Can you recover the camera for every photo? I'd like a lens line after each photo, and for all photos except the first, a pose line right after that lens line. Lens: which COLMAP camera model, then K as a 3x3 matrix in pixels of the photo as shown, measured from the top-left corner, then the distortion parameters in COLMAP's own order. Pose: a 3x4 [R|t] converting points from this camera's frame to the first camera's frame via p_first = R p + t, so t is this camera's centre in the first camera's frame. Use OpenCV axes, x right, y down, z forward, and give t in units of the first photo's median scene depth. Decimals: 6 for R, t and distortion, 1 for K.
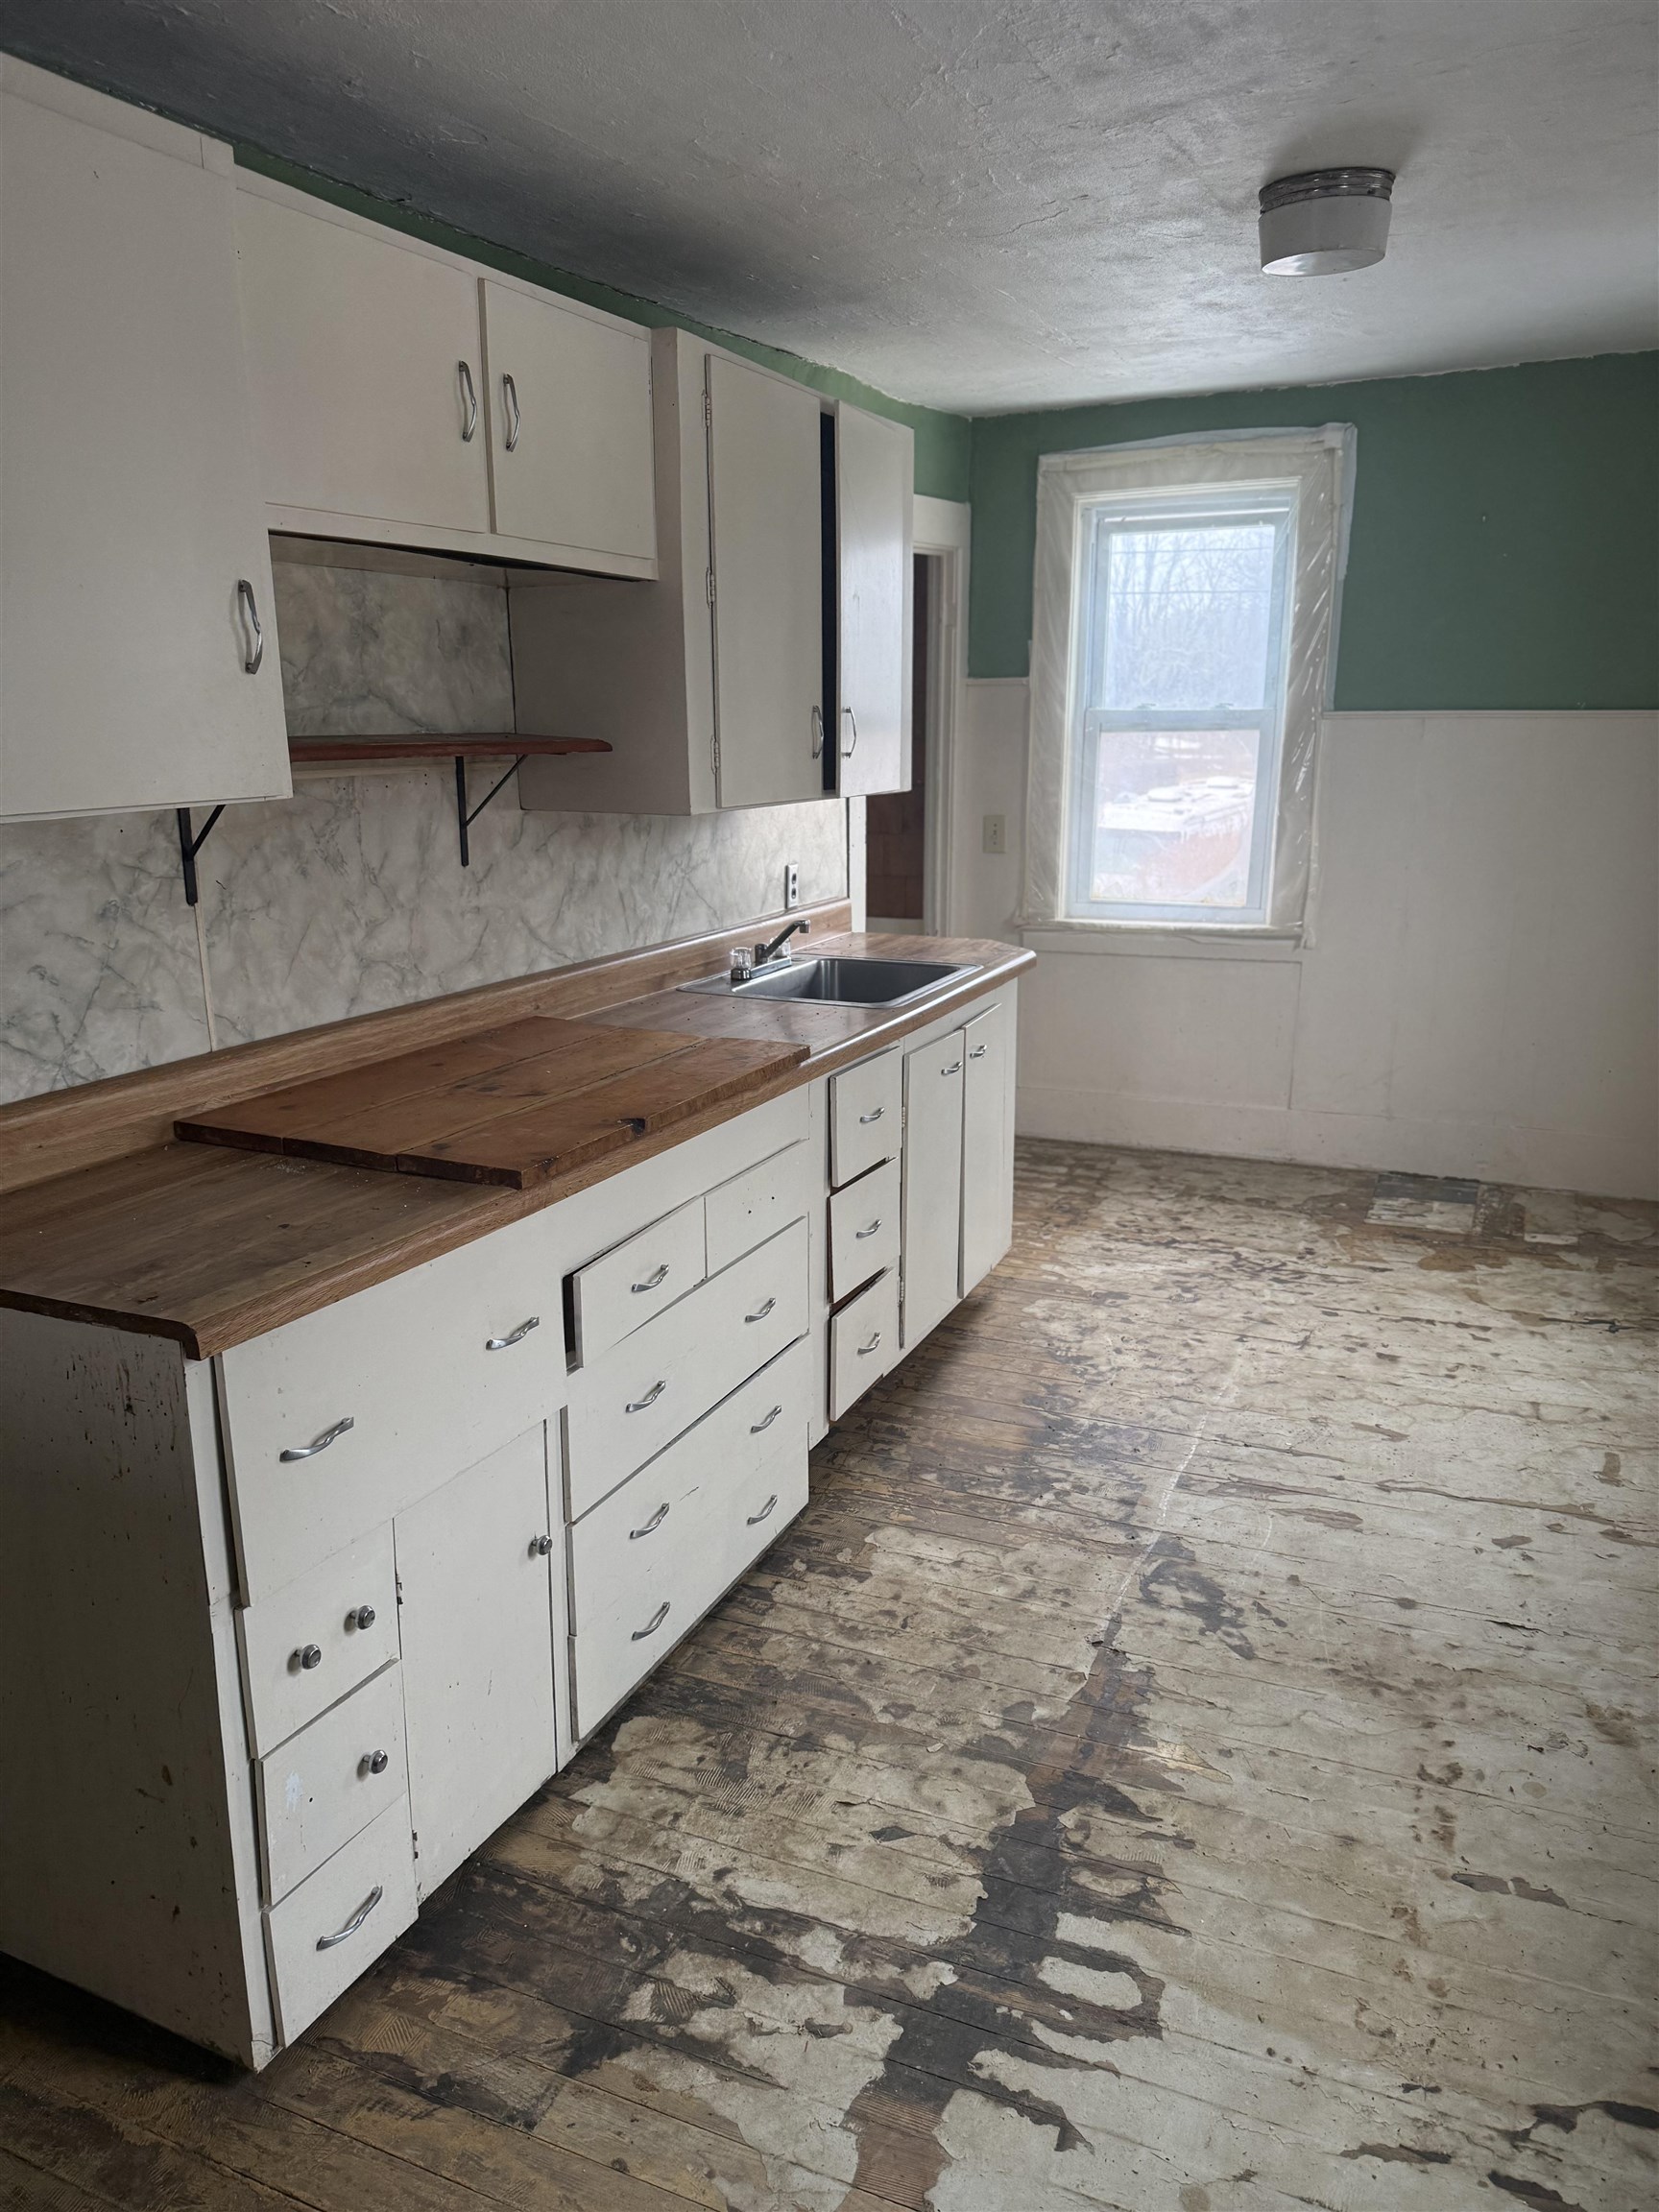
lens RADIAL K [[1547.9, 0, 829.5], [0, 1547.9, 1106.0], [0, 0, 1]] dist [0.144263, -0.211531]
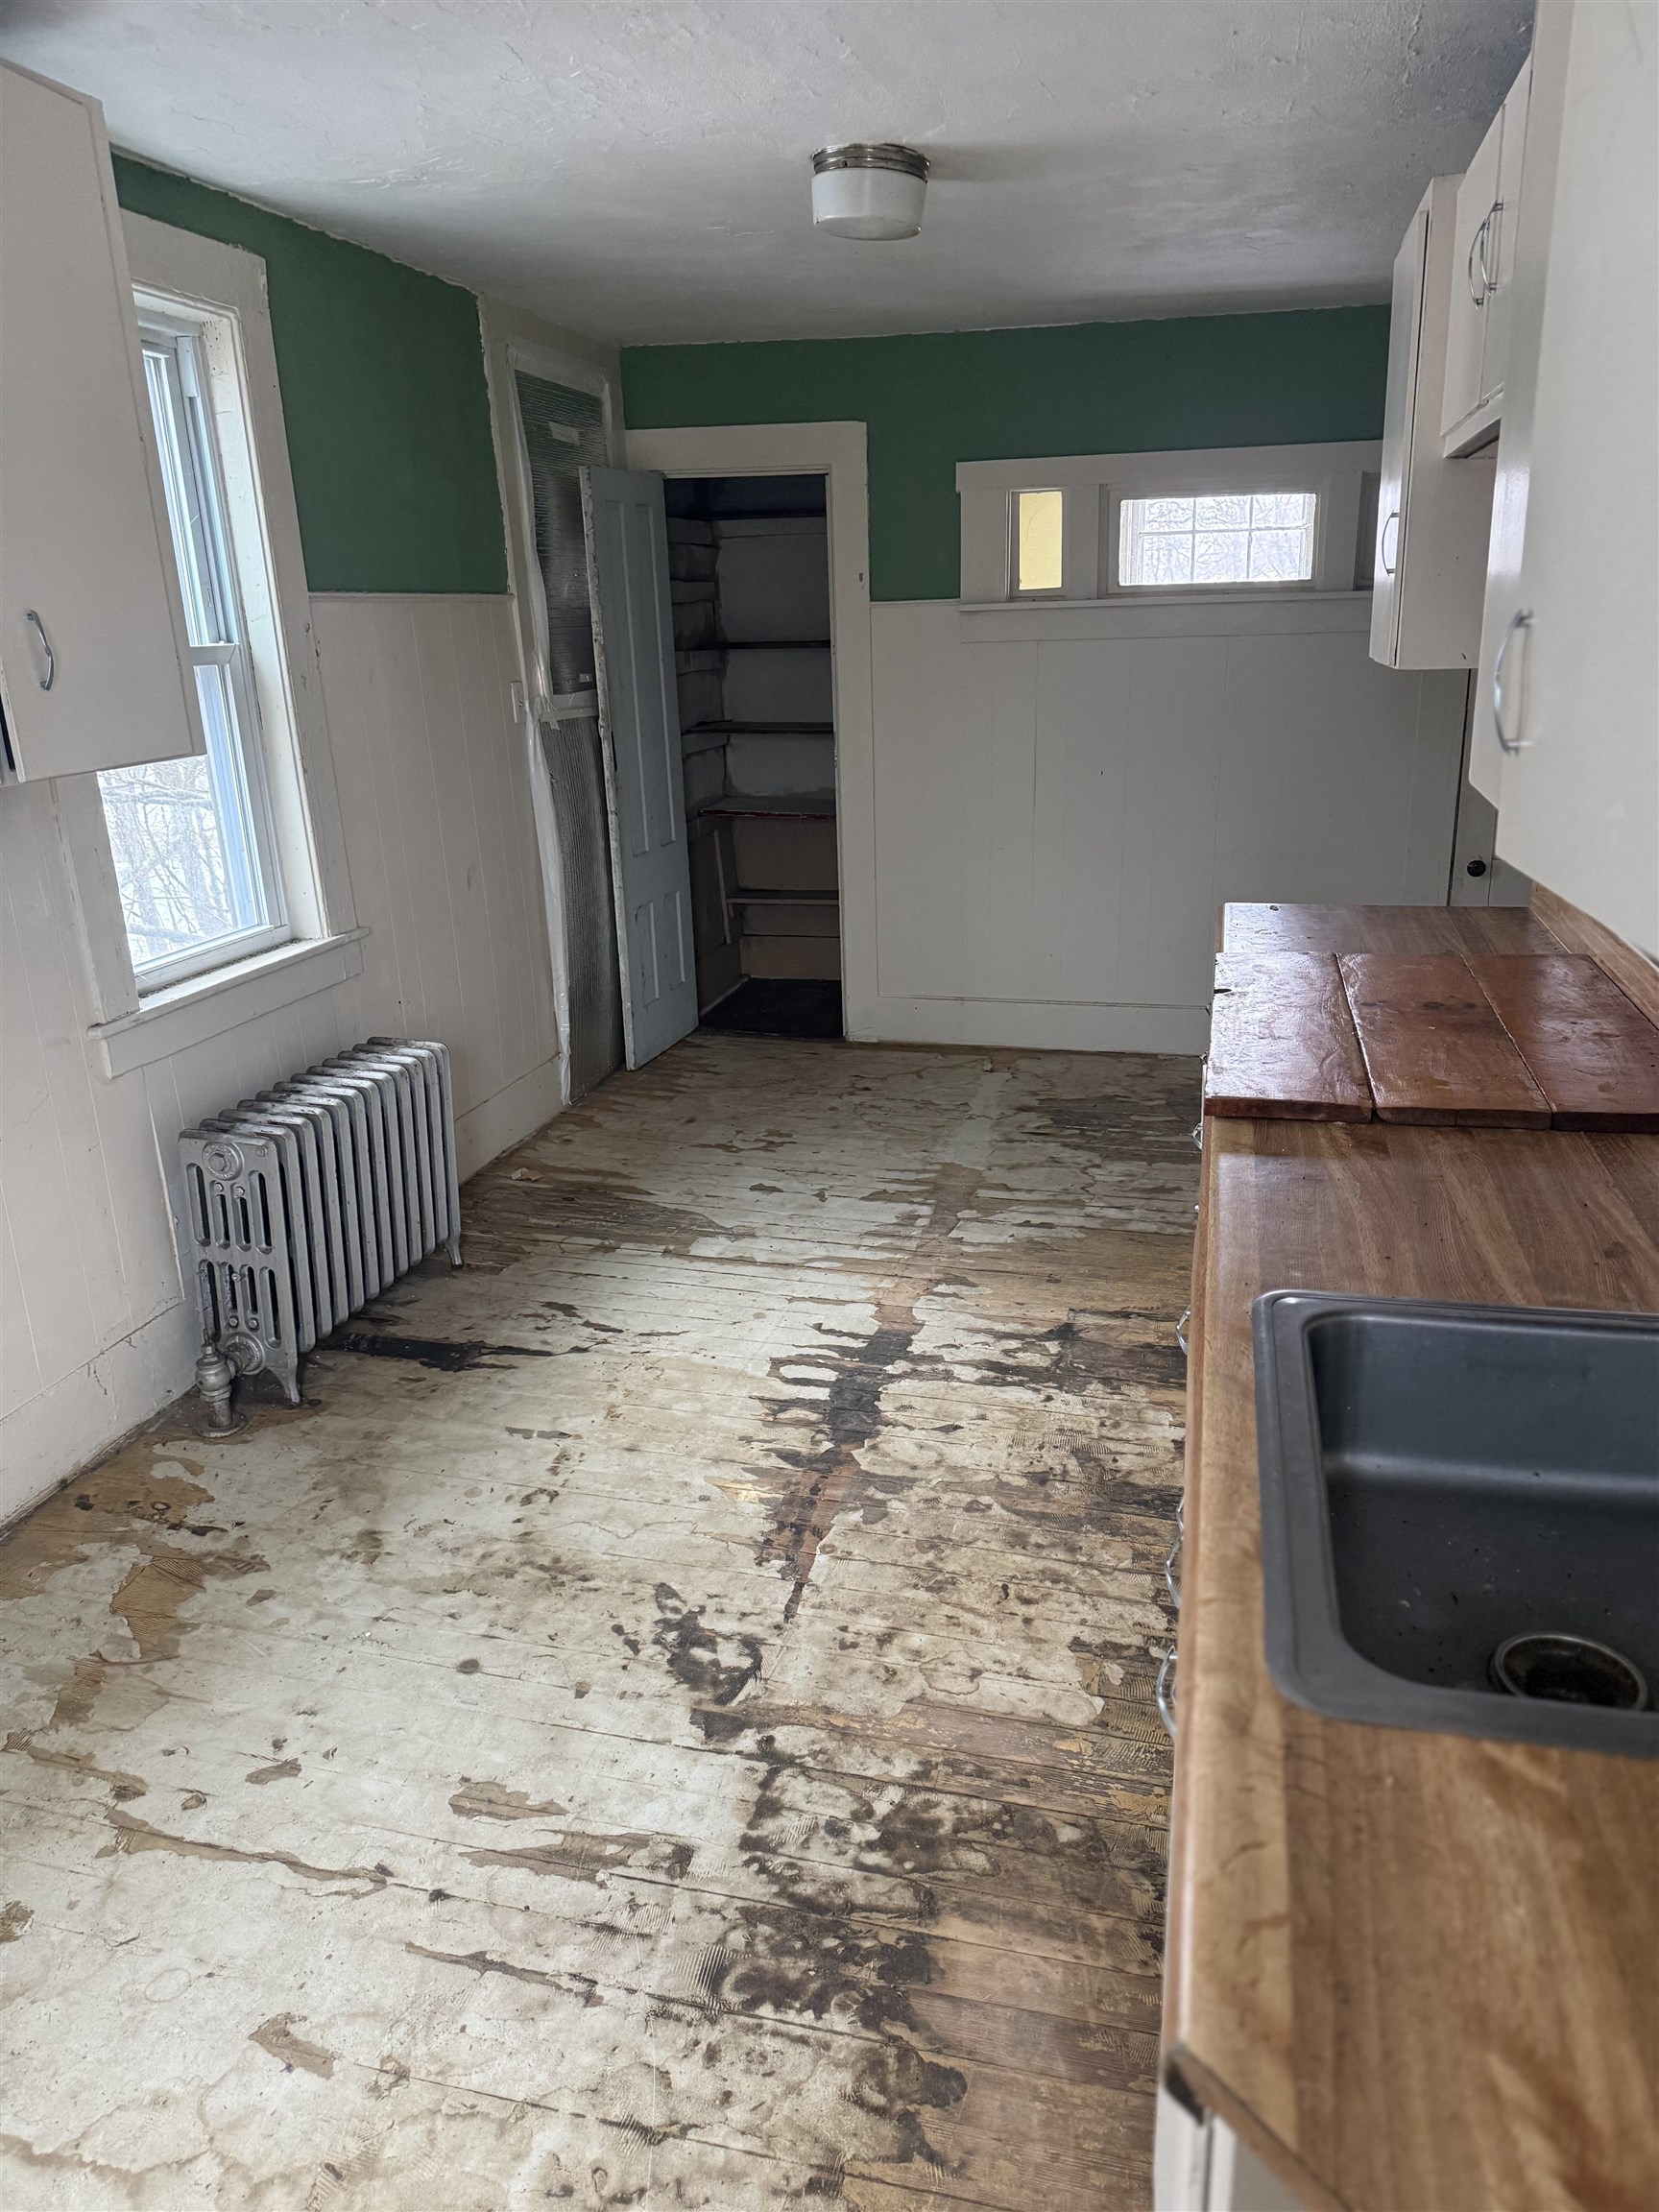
lens RADIAL K [[1547.9, 0, 829.5], [0, 1547.9, 1106.0], [0, 0, 1]] dist [0.144263, -0.211531]
pose [[-0.980996, 0.091977, -0.170844, 0.320636], [-0.012218, 0.849475, 0.527488, -0.471124], [0.193644, 0.519551, -0.832207, 1.793300]]
